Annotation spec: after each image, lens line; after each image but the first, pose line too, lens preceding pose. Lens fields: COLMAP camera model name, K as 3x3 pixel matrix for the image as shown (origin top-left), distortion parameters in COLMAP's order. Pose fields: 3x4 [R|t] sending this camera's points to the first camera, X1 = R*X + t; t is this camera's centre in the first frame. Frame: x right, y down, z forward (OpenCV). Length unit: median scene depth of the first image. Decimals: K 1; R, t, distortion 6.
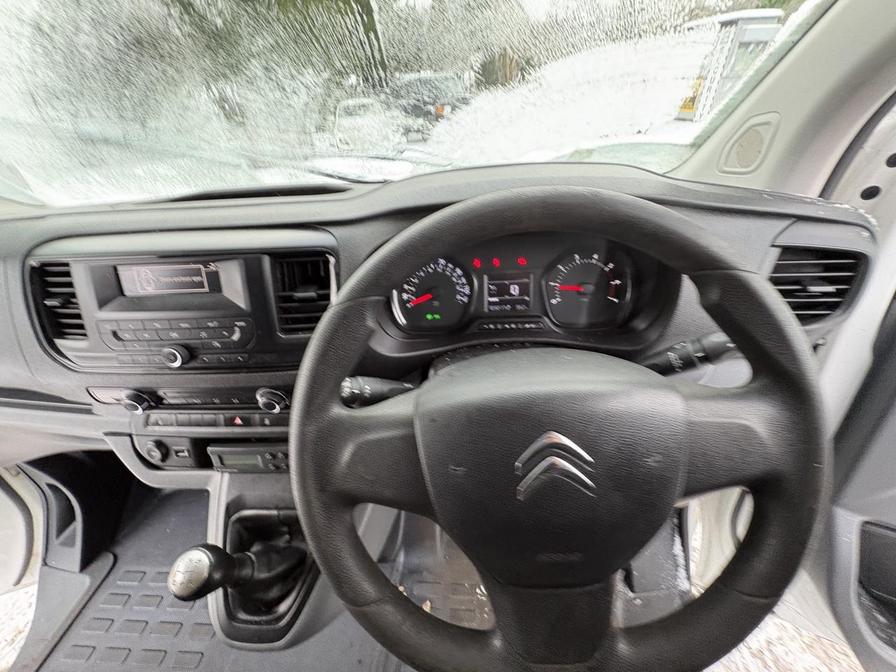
lens RADIAL K [[352.7, 0, 448.0], [0, 352.7, 336.0], [0, 0, 1]] dist [-0.005299, 0.000496]
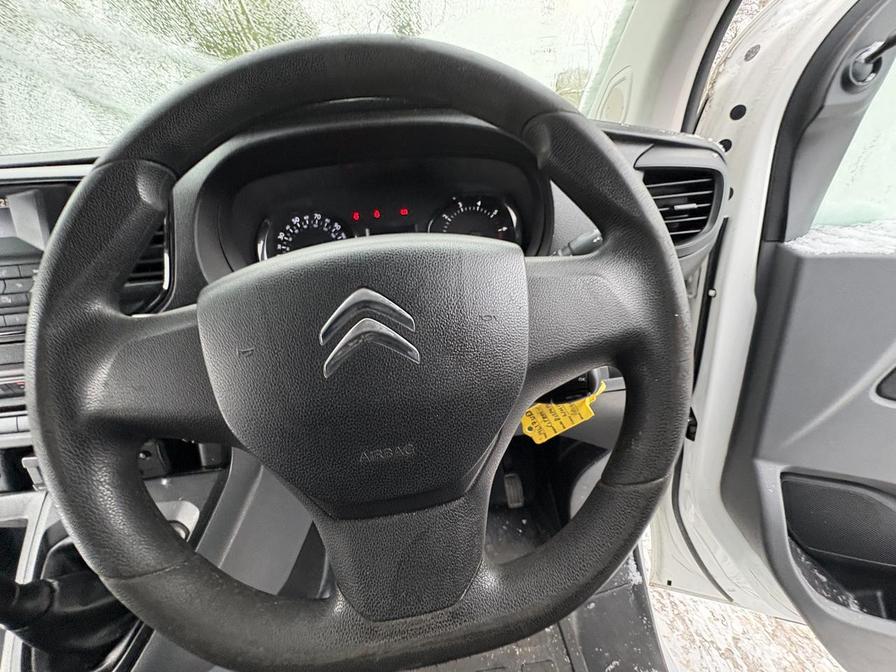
lens RADIAL K [[352.7, 0, 448.0], [0, 352.7, 336.0], [0, 0, 1]] dist [-0.005299, 0.000496]
pose [[0.989676, -0.071471, 0.124228, 0.181696], [0.085885, 0.989665, -0.114835, 0.230944], [-0.114737, 0.124319, 0.985586, 0.096541]]
